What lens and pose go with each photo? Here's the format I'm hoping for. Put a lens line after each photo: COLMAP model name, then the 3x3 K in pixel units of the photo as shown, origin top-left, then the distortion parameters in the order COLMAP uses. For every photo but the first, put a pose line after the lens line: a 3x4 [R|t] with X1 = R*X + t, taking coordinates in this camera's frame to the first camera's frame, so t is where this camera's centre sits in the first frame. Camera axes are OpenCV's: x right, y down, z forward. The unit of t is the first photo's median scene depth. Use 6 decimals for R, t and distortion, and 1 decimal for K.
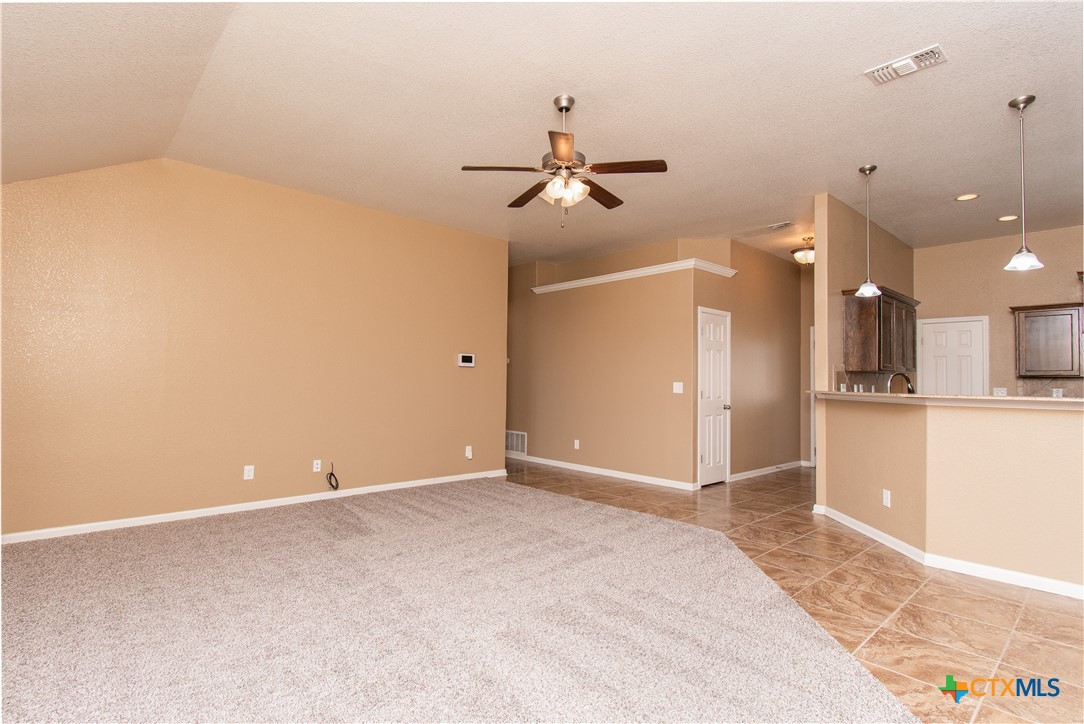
lens RADIAL K [[540.7, 0, 542.0], [0, 540.7, 362.0], [0, 0, 1]] dist [0.000884, 0.000213]
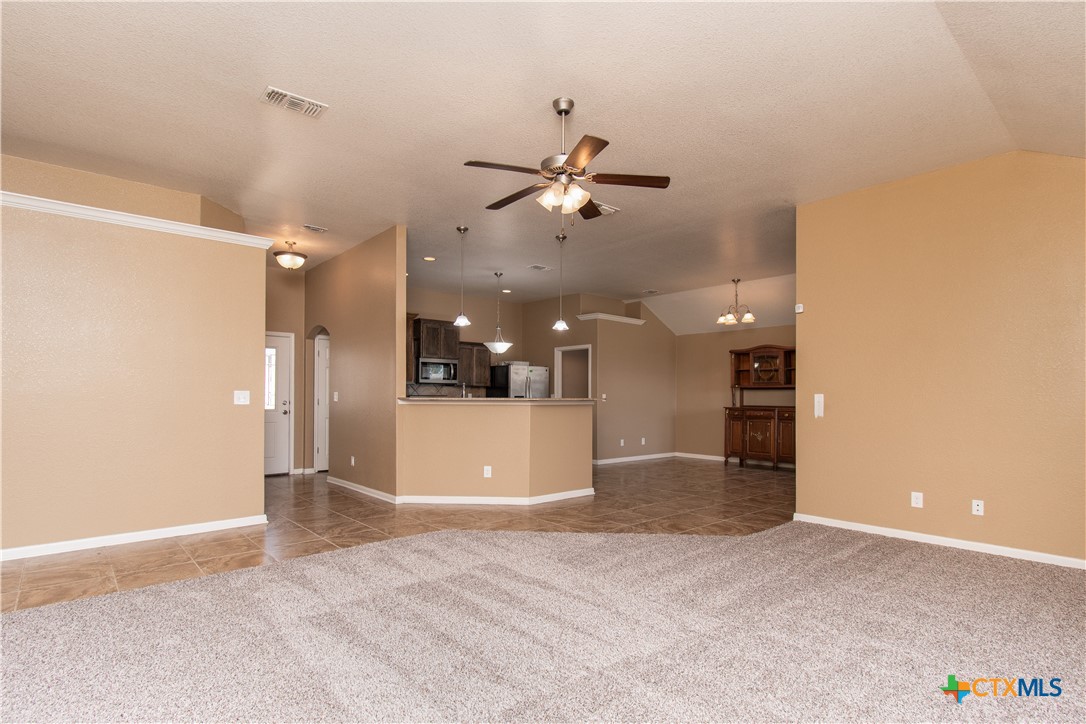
lens RADIAL K [[541.5, 0, 542.1], [0, 541.5, 391.6], [0, 0, 1]] dist [0.001008, 0.000095]
pose [[0.014960, -0.010793, 0.999830, -0.934402], [-0.038865, 0.999180, 0.011368, 0.022896], [-0.999132, -0.039029, 0.014529, 1.004234]]
